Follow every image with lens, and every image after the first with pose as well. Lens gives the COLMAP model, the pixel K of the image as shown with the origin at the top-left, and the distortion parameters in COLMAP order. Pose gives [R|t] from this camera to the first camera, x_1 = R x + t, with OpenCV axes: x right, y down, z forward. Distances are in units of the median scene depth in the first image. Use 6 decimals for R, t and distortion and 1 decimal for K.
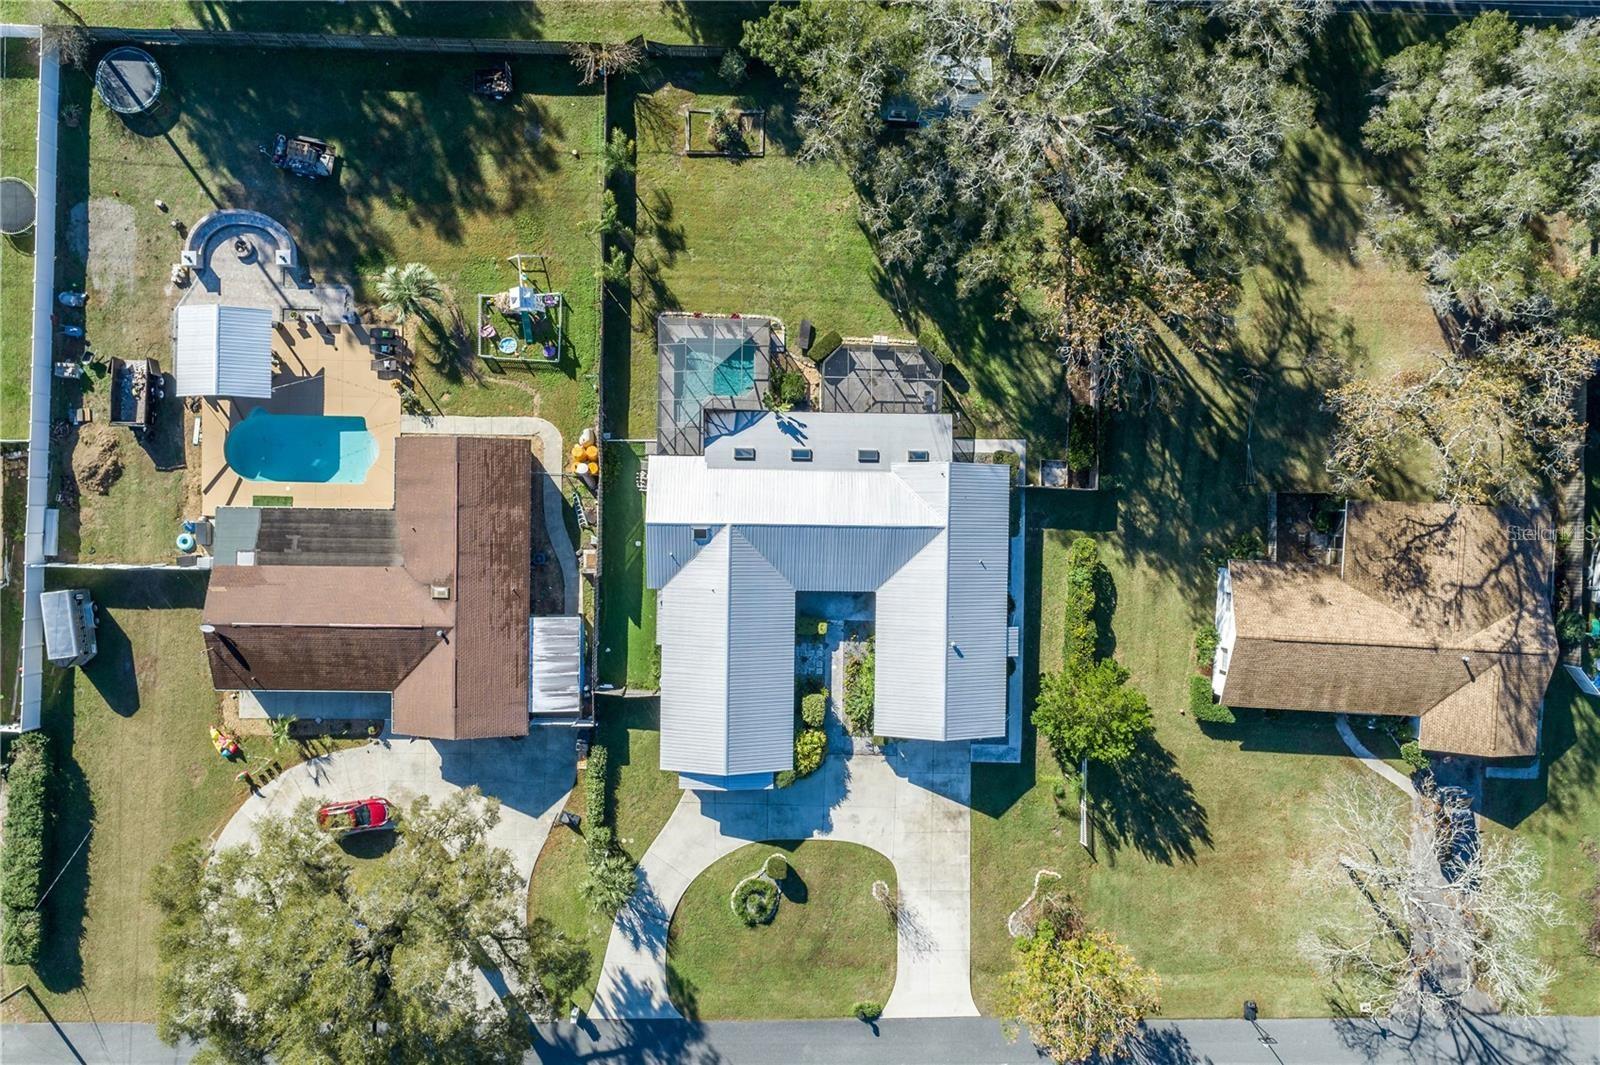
lens RADIAL K [[1081.0, 0, 797.4], [0, 1081.0, 539.7], [0, 0, 1]] dist [0.005237, 0.001817]
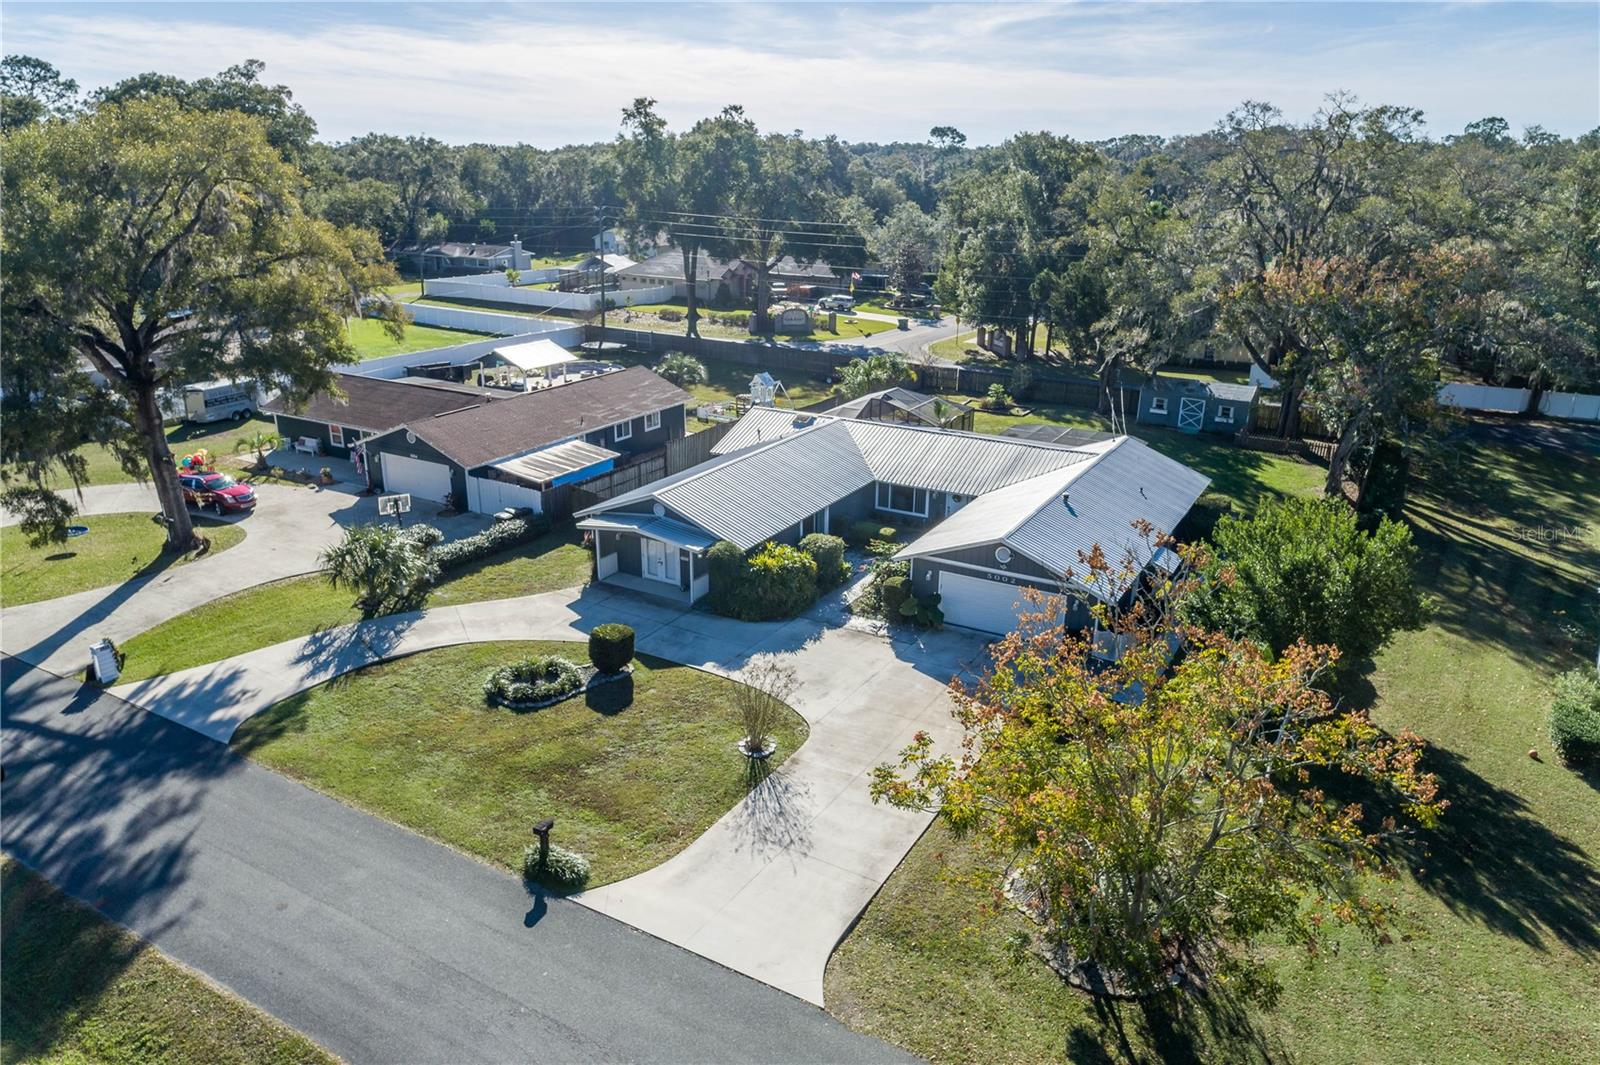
lens RADIAL K [[1081.0, 0, 798.2], [0, 1081.0, 528.7], [0, 0, 1]] dist [0.005237, 0.001817]
pose [[0.872062, 0.135650, -0.470220, 0.292596], [-0.489241, 0.265748, -0.830675, 0.670226], [0.012279, 0.954451, 0.298114, 0.786202]]
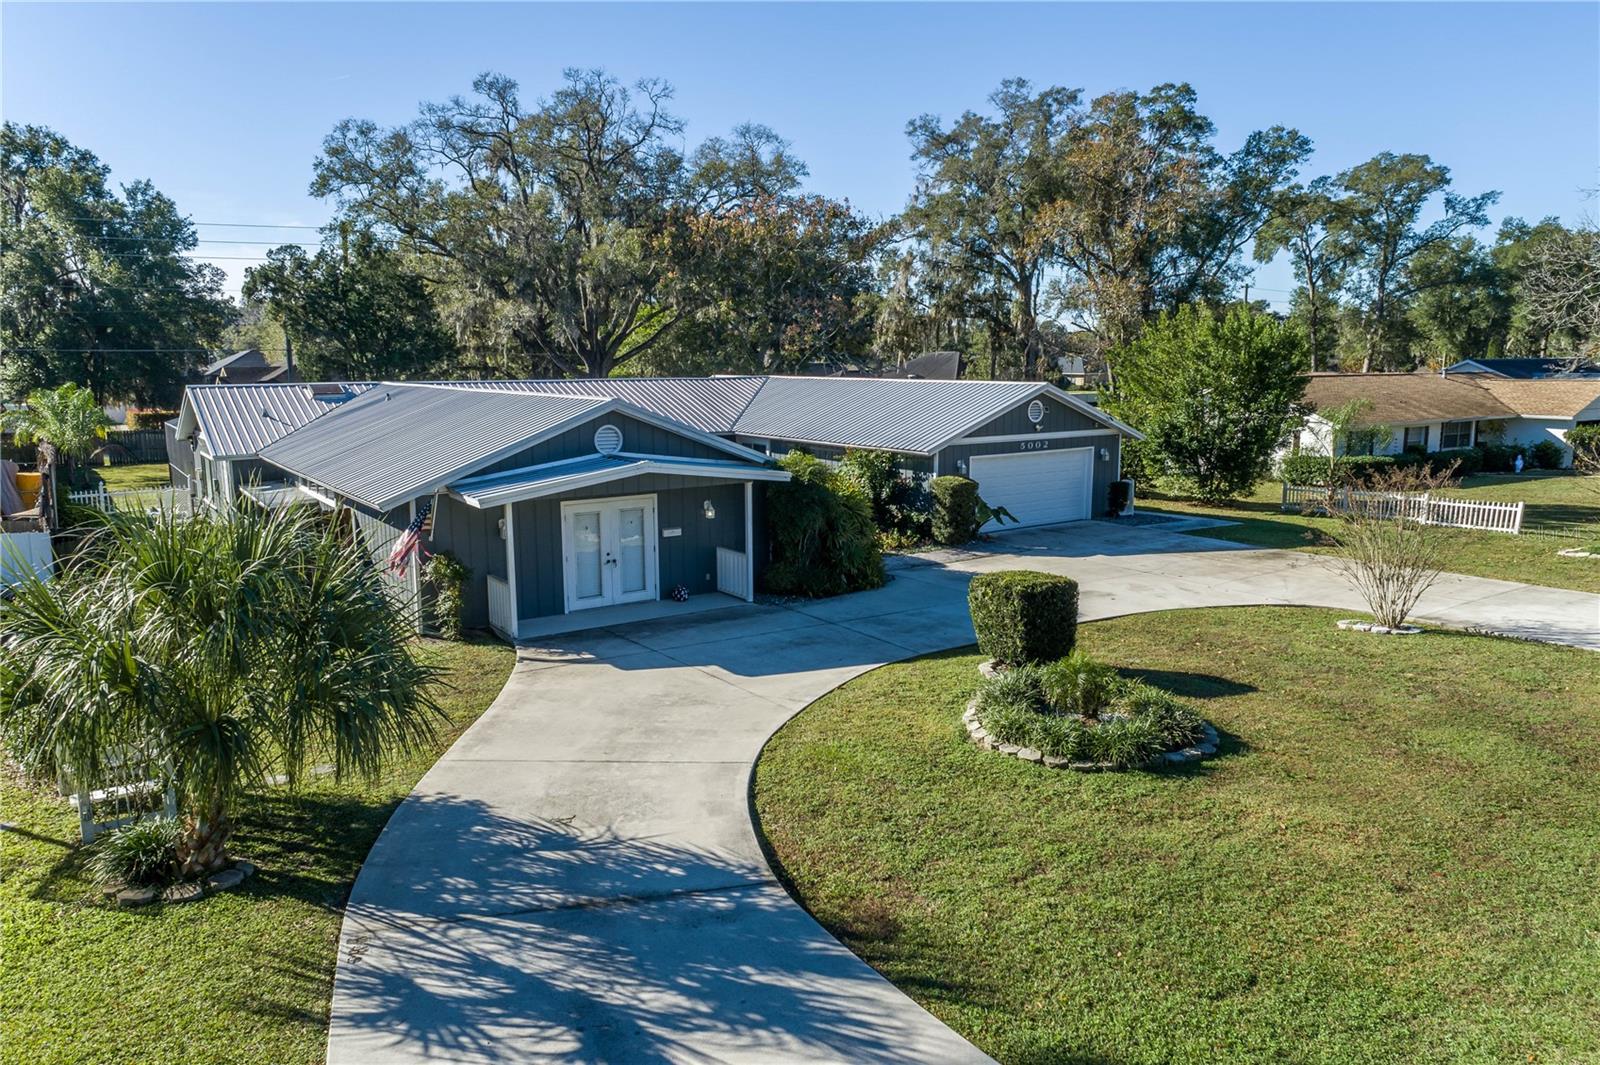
lens RADIAL K [[1081.0, 0, 799.2], [0, 1081.0, 530.3], [0, 0, 1]] dist [0.005237, 0.001817]
pose [[0.811051, -0.126023, 0.571240, -0.185409], [0.583861, 0.114135, -0.803791, 0.454100], [0.036097, 0.985440, 0.166149, 0.935134]]
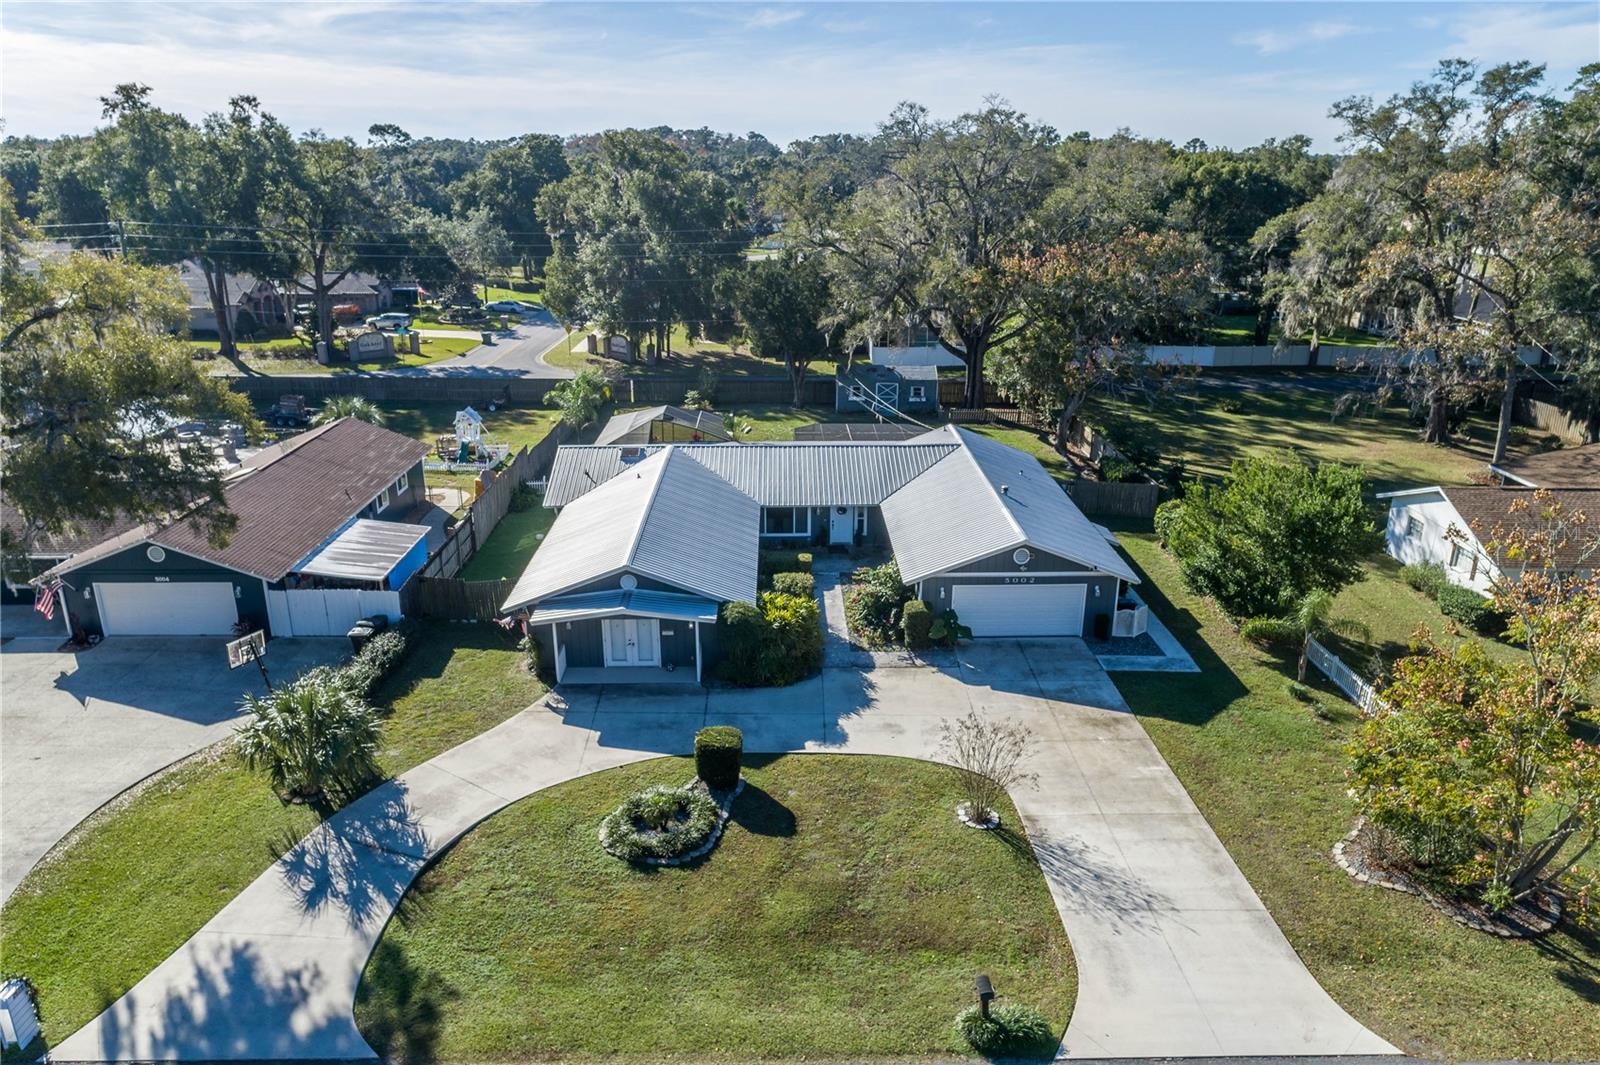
lens RADIAL K [[1081.0, 0, 794.8], [0, 1081.0, 529.1], [0, 0, 1]] dist [0.005237, 0.001817]
pose [[0.999024, -0.039845, 0.019047, 0.005555], [0.030465, 0.309517, -0.950406, 0.675407], [0.031974, 0.950059, 0.310429, 0.778425]]
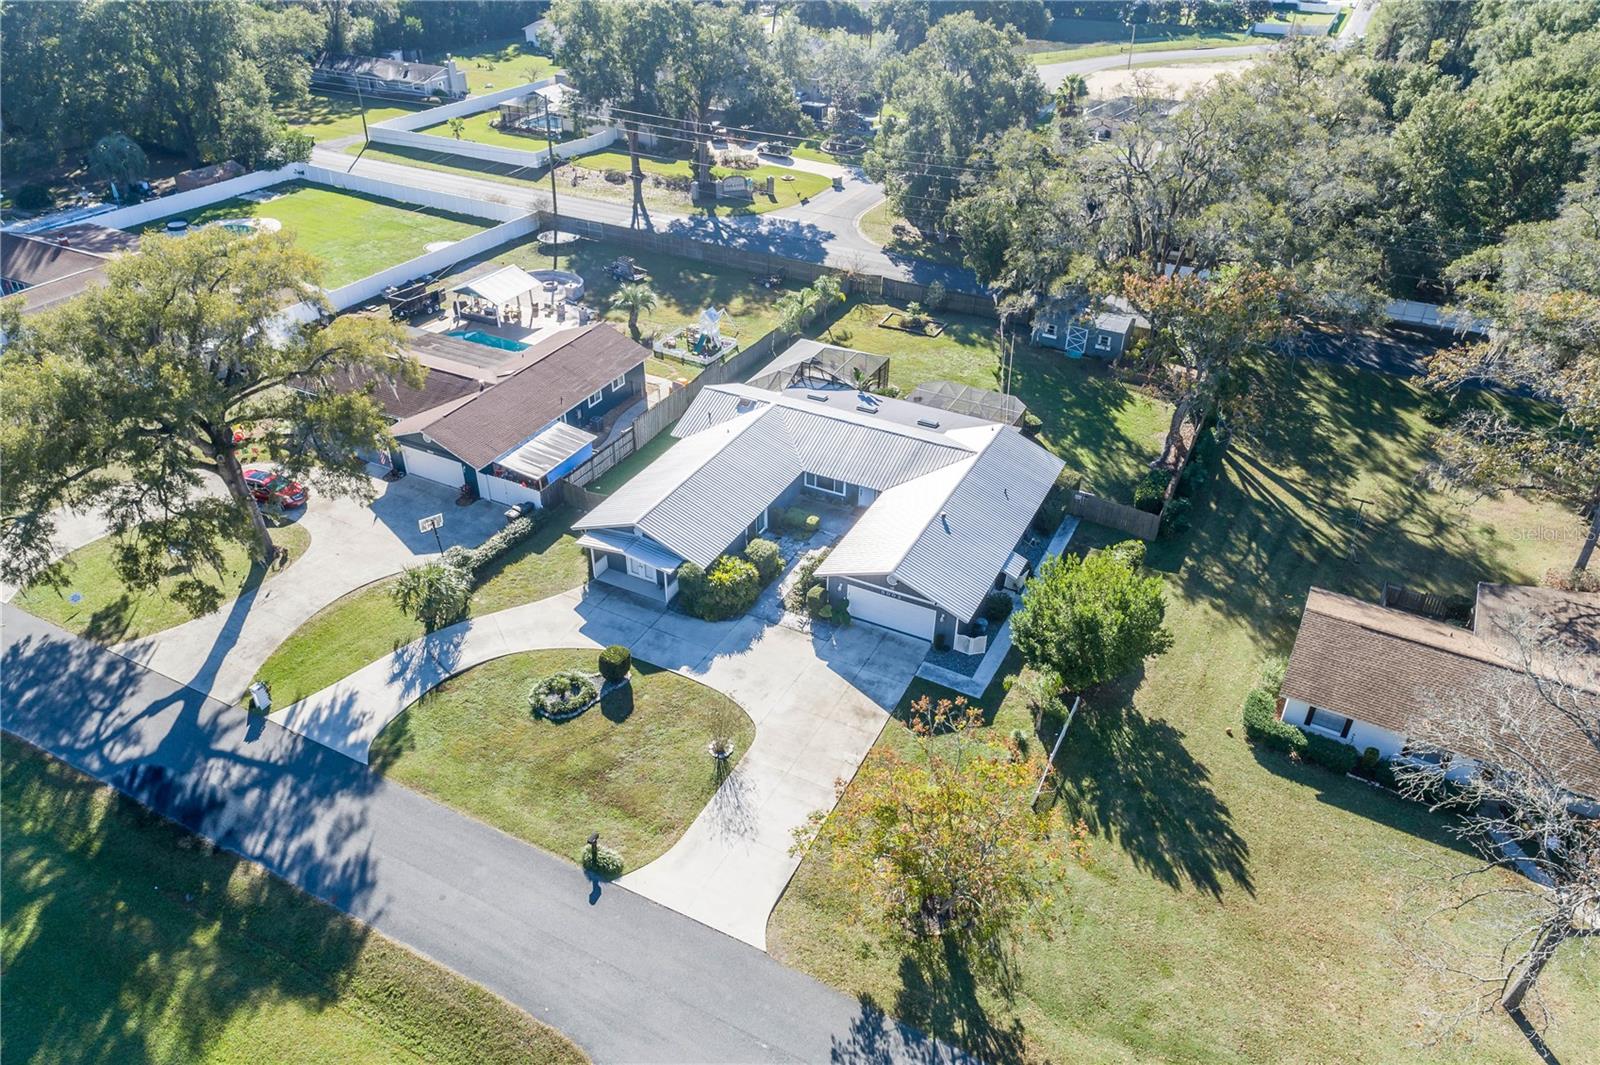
lens RADIAL K [[1081.0, 0, 796.1], [0, 1081.0, 528.6], [0, 0, 1]] dist [0.005237, 0.001817]
pose [[0.895240, 0.223510, -0.385472, 0.351601], [-0.445278, 0.480793, -0.755358, 0.754454], [0.016502, 0.847869, 0.529950, 0.529956]]
